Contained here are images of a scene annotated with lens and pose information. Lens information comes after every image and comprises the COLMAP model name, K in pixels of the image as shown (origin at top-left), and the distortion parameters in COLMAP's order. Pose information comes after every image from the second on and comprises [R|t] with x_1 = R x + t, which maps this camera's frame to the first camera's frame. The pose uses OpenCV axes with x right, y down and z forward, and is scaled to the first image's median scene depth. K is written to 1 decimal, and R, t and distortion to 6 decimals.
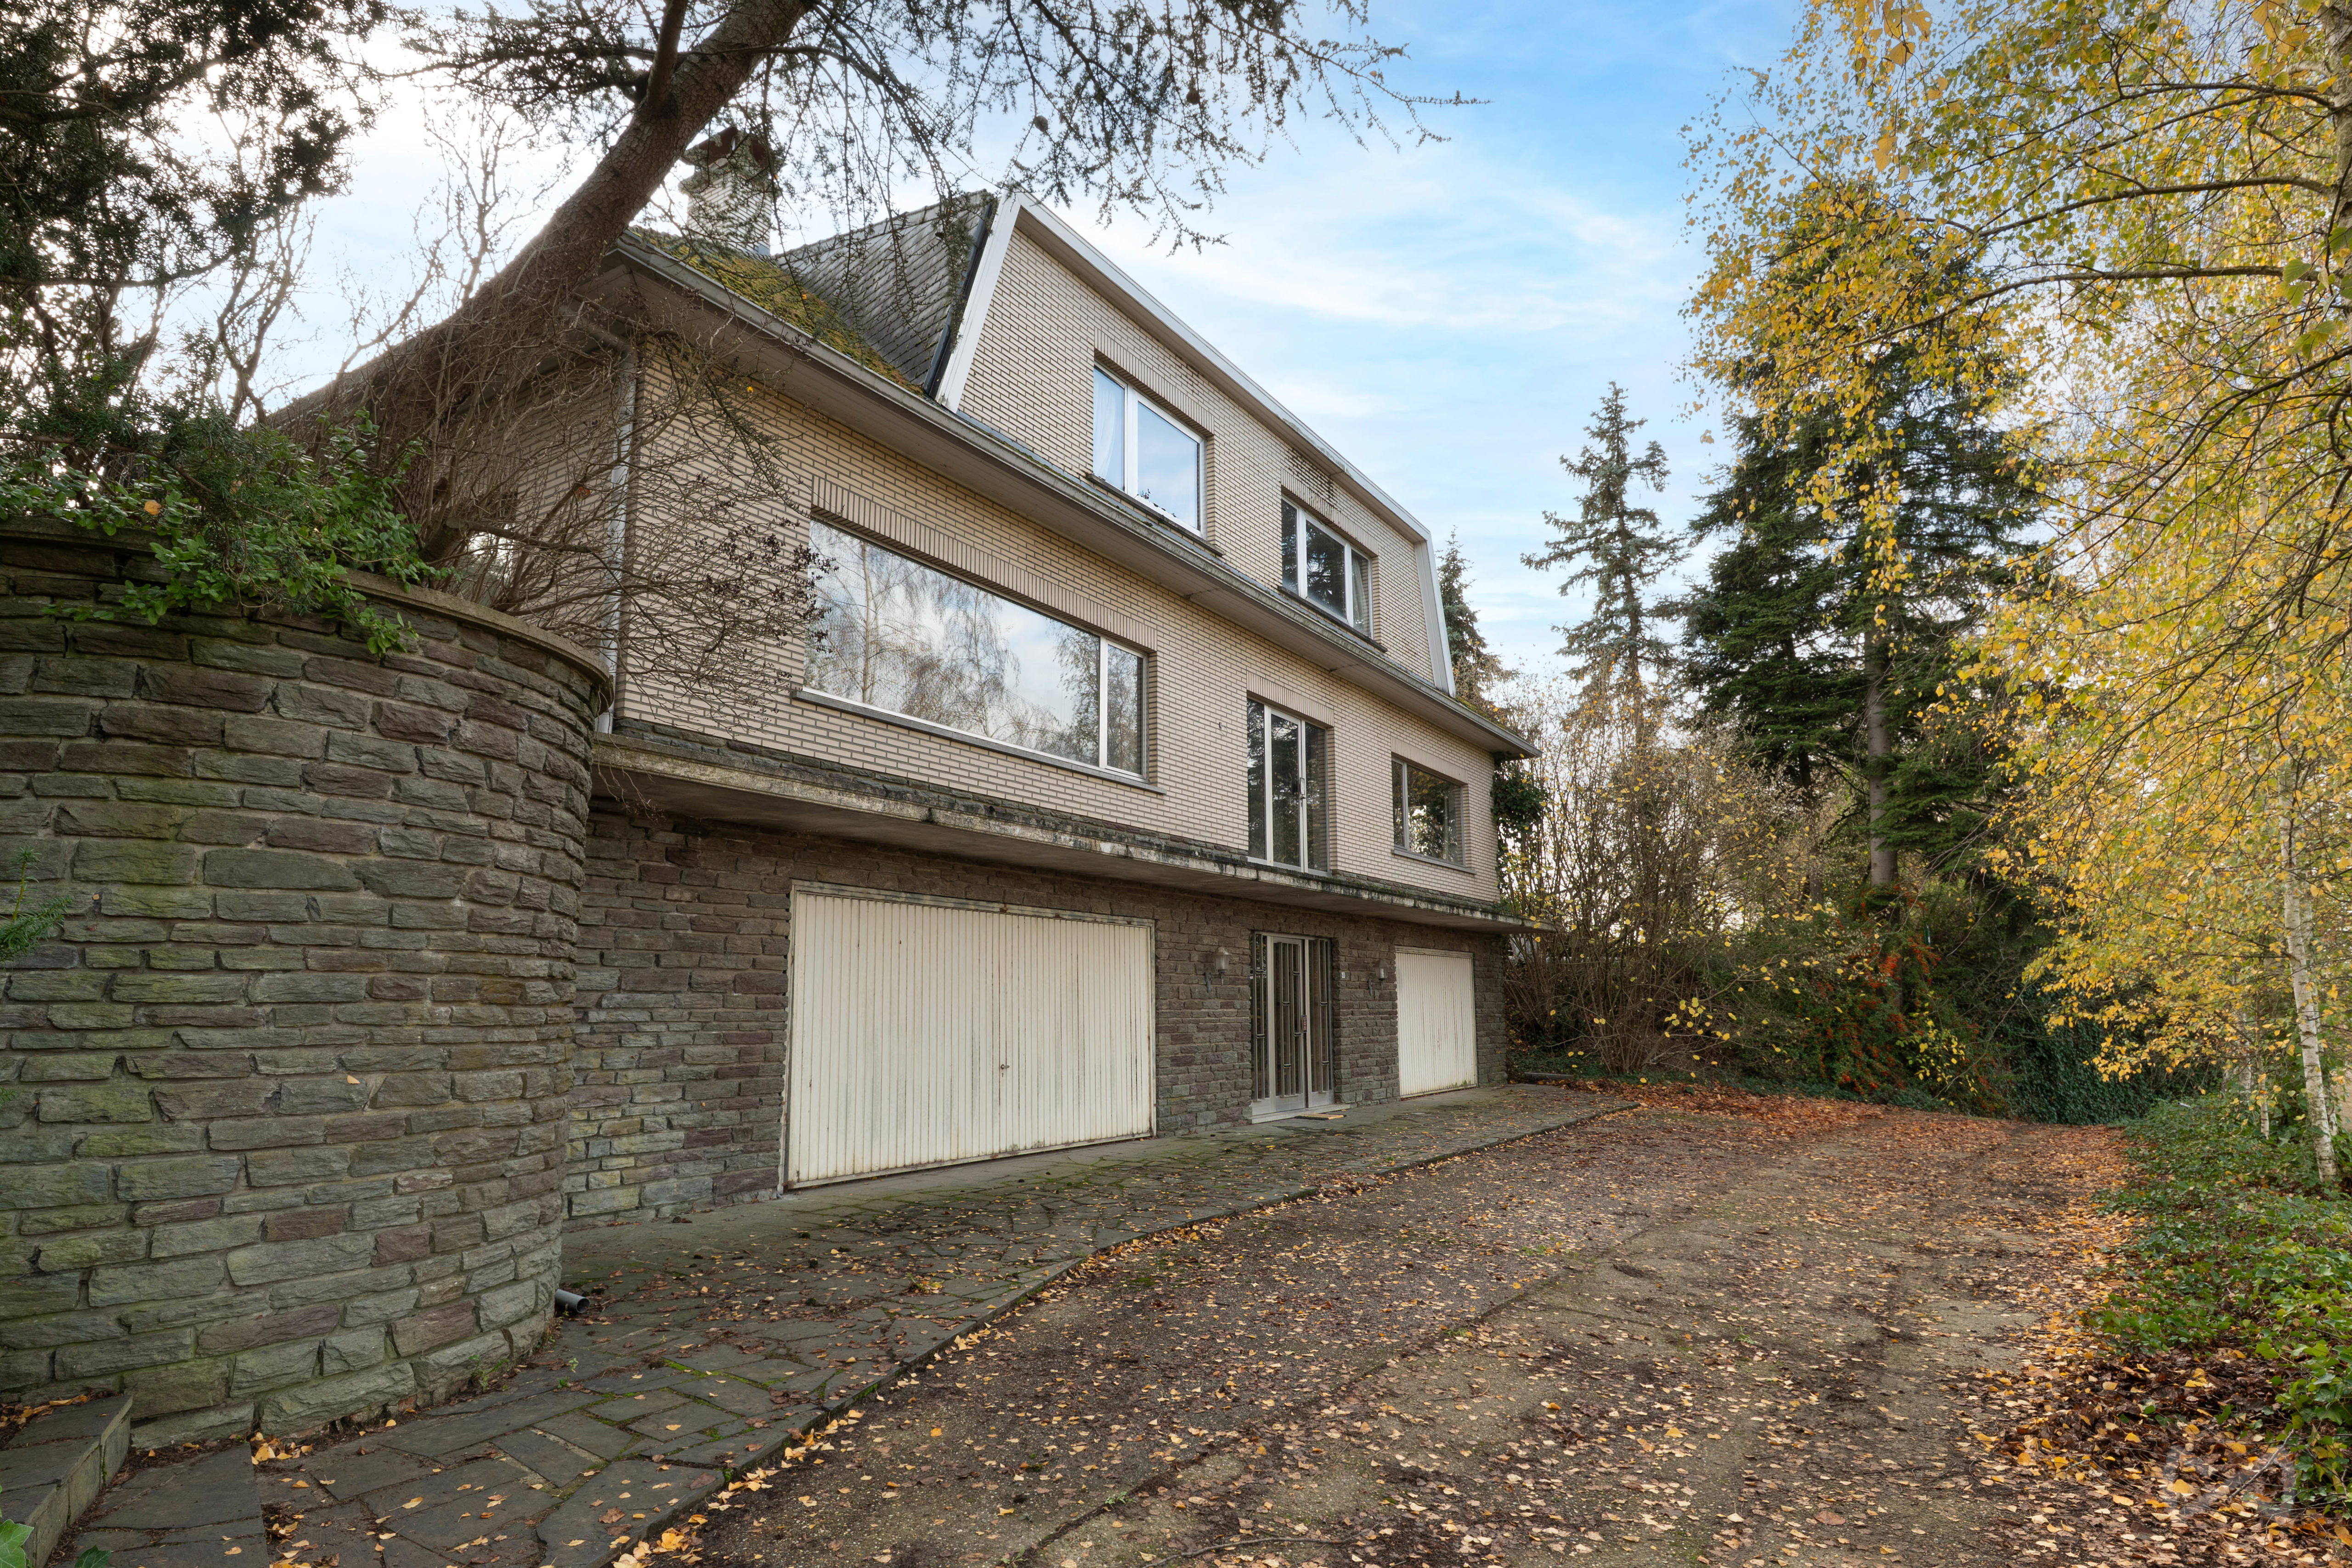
lens RADIAL K [[1209.2, 0, 1176.0], [0, 1209.2, 784.0], [0, 0, 1]] dist [0.002538, 0.000597]
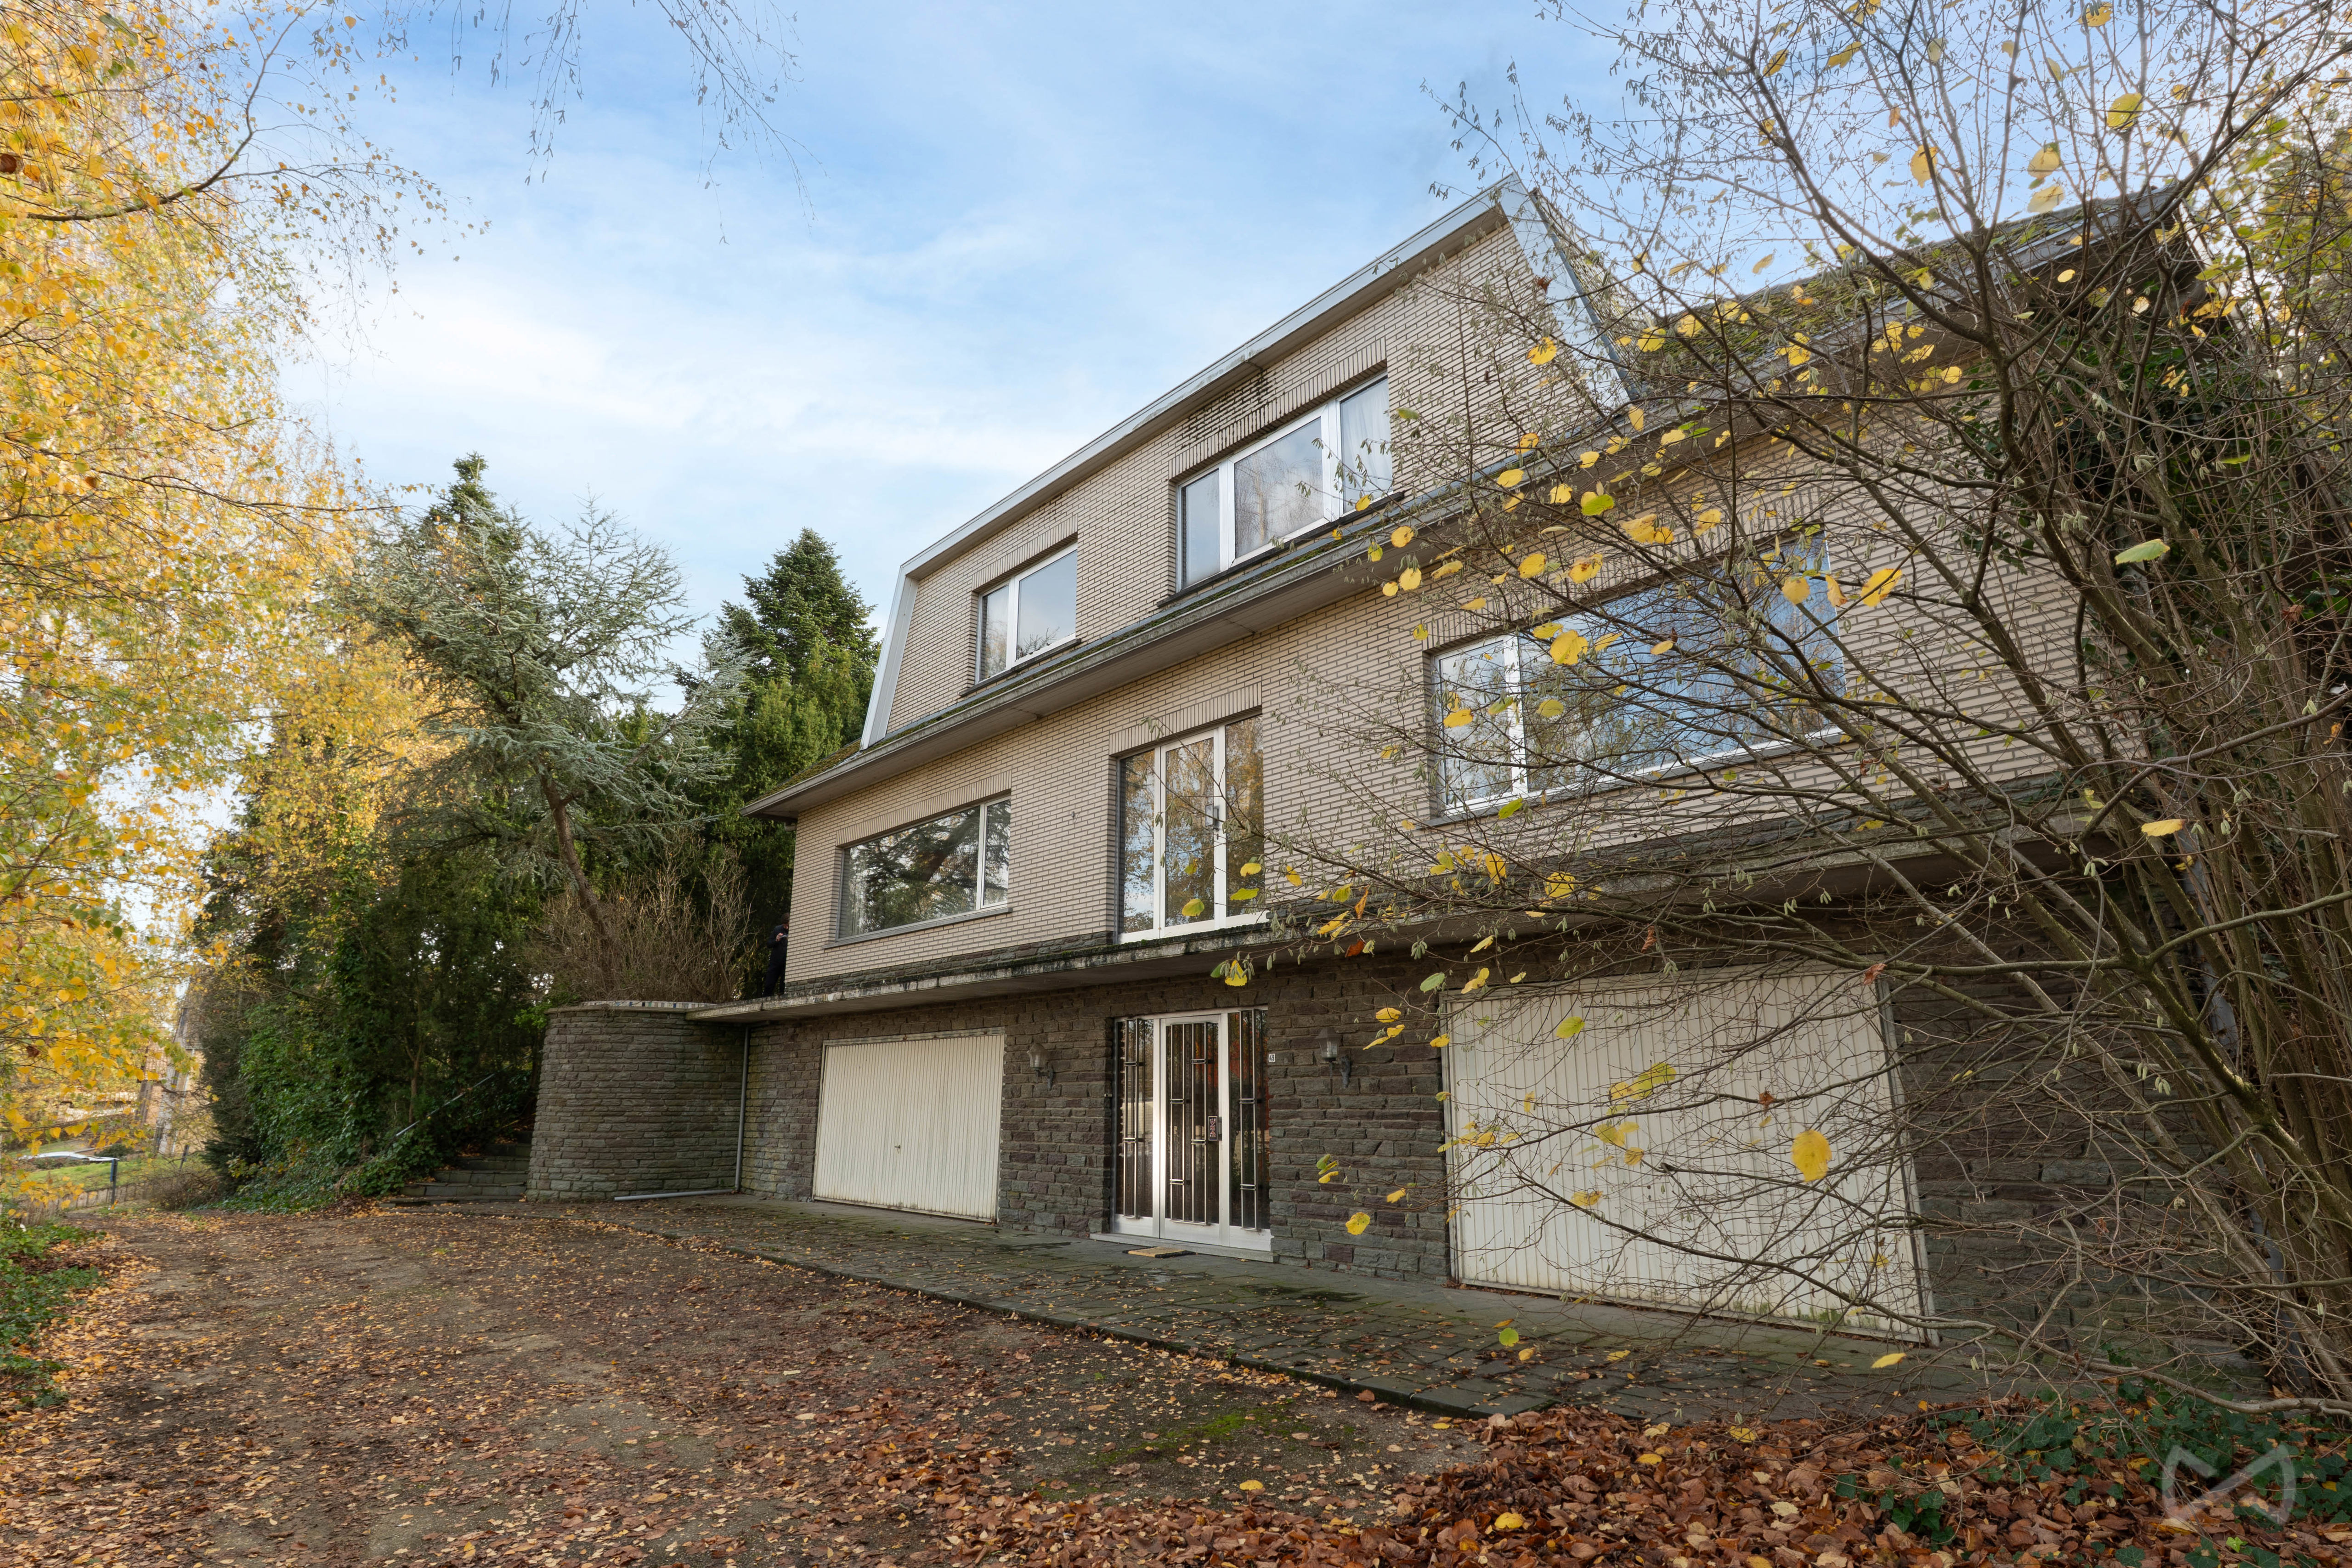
lens RADIAL K [[1209.2, 0, 1176.0], [0, 1209.2, 784.0], [0, 0, 1]] dist [0.002538, 0.000597]
pose [[-0.258386, -0.249373, -0.933300, 1.104258], [0.172378, 0.938701, -0.298540, 0.277700], [0.950538, -0.238019, -0.199561, 1.508249]]
